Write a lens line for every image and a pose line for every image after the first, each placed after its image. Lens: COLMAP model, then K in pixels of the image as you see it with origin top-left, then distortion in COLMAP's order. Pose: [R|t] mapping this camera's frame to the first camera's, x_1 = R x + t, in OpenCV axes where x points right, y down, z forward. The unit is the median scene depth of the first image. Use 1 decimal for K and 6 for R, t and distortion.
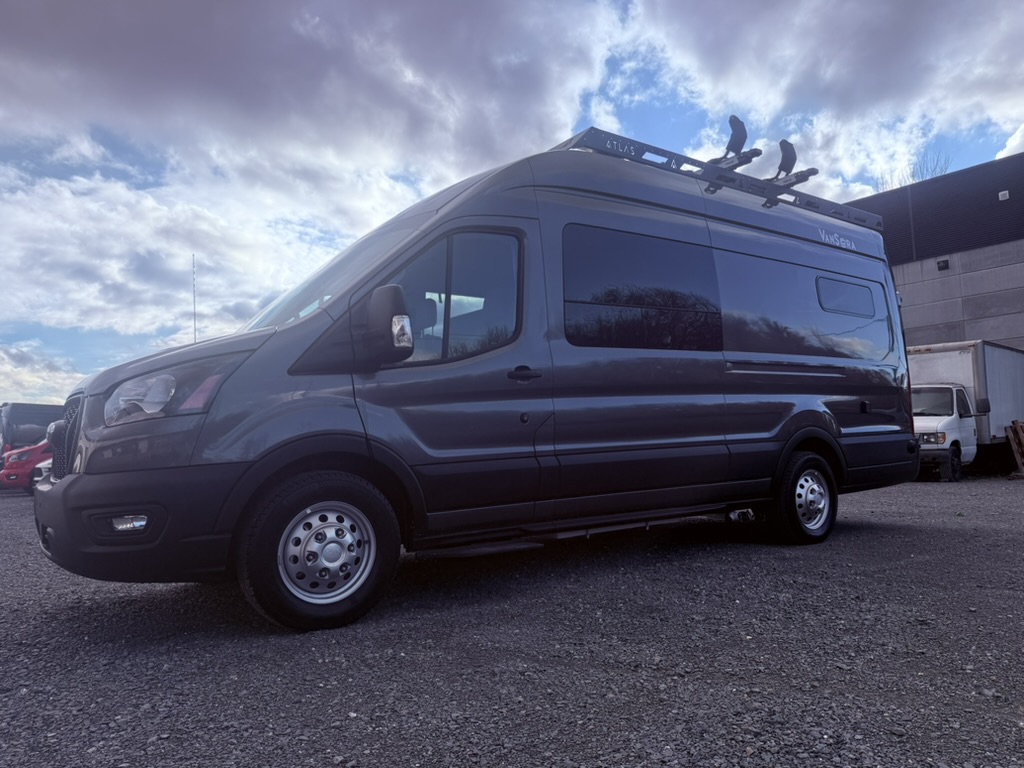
lens RADIAL K [[734.4, 0, 515.4], [0, 734.4, 383.5], [0, 0, 1]] dist [0.058577, -0.095938]
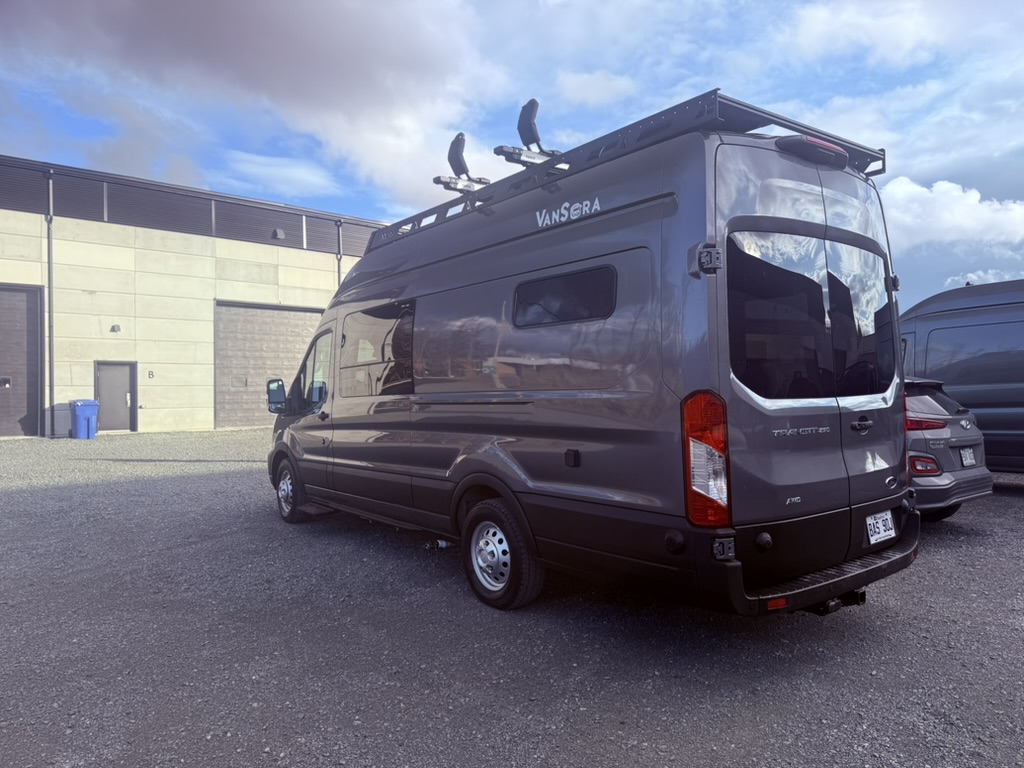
lens RADIAL K [[729.3, 0, 518.4], [0, 729.3, 384.3], [0, 0, 1]] dist [0.059661, -0.086290]
pose [[0.009879, 0.029507, -0.999516, 1.758199], [0.102394, 0.994280, 0.030365, -0.094052], [0.994695, -0.102644, 0.006801, 1.468996]]
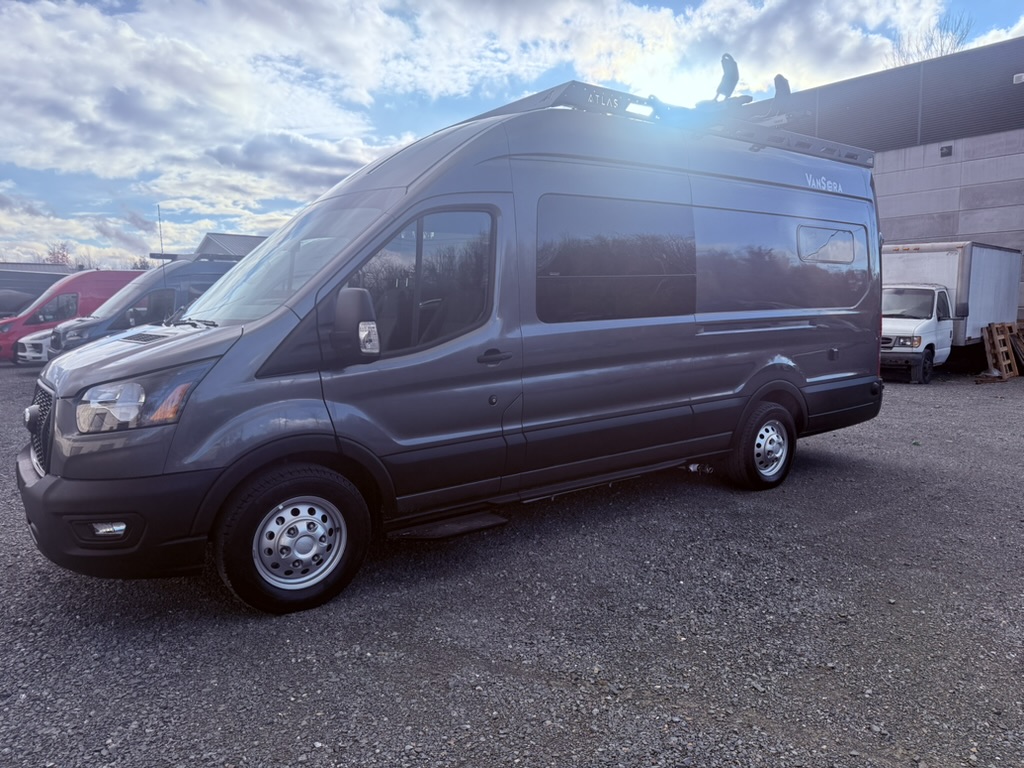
lens RADIAL K [[729.3, 0, 518.4], [0, 729.3, 384.3], [0, 0, 1]] dist [0.059661, -0.086290]
pose [[0.999532, 0.024052, 0.018878, 0.028643], [-0.027243, 0.980877, 0.192714, -0.173187], [-0.013882, -0.193138, 0.981073, -0.001397]]
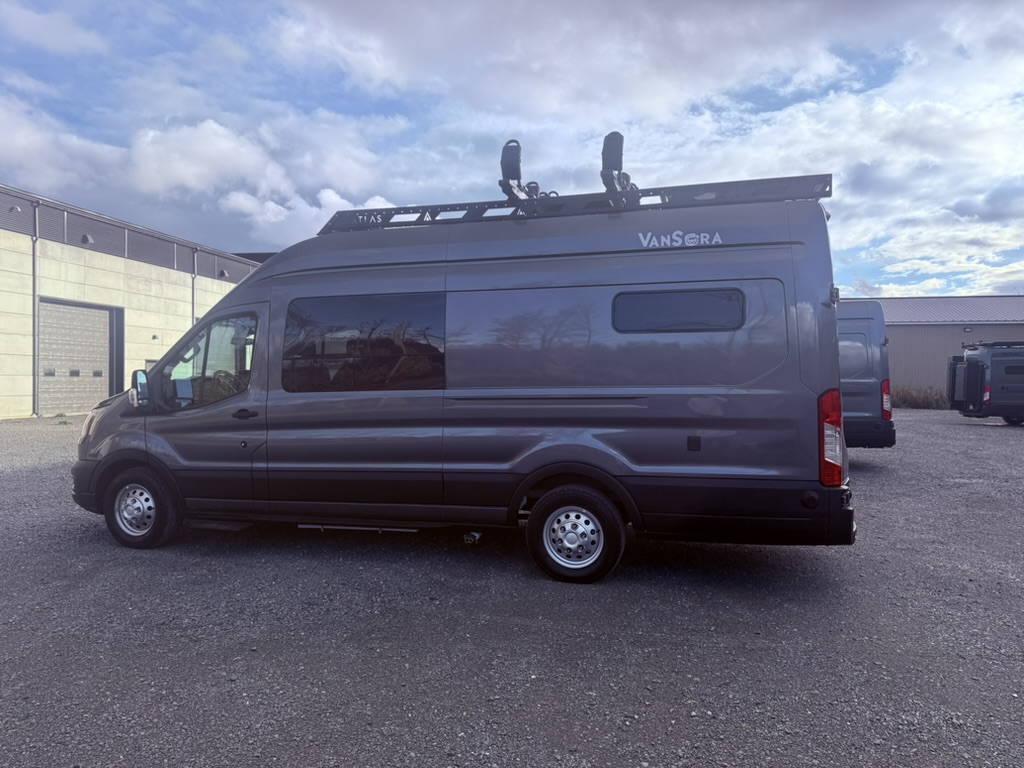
lens RADIAL K [[729.3, 0, 518.4], [0, 729.3, 384.3], [0, 0, 1]] dist [0.059661, -0.086290]
pose [[0.610799, 0.043345, -0.790598, 1.536443], [0.053835, 0.993916, 0.096085, -0.189740], [0.789953, -0.101251, 0.604750, 0.548092]]
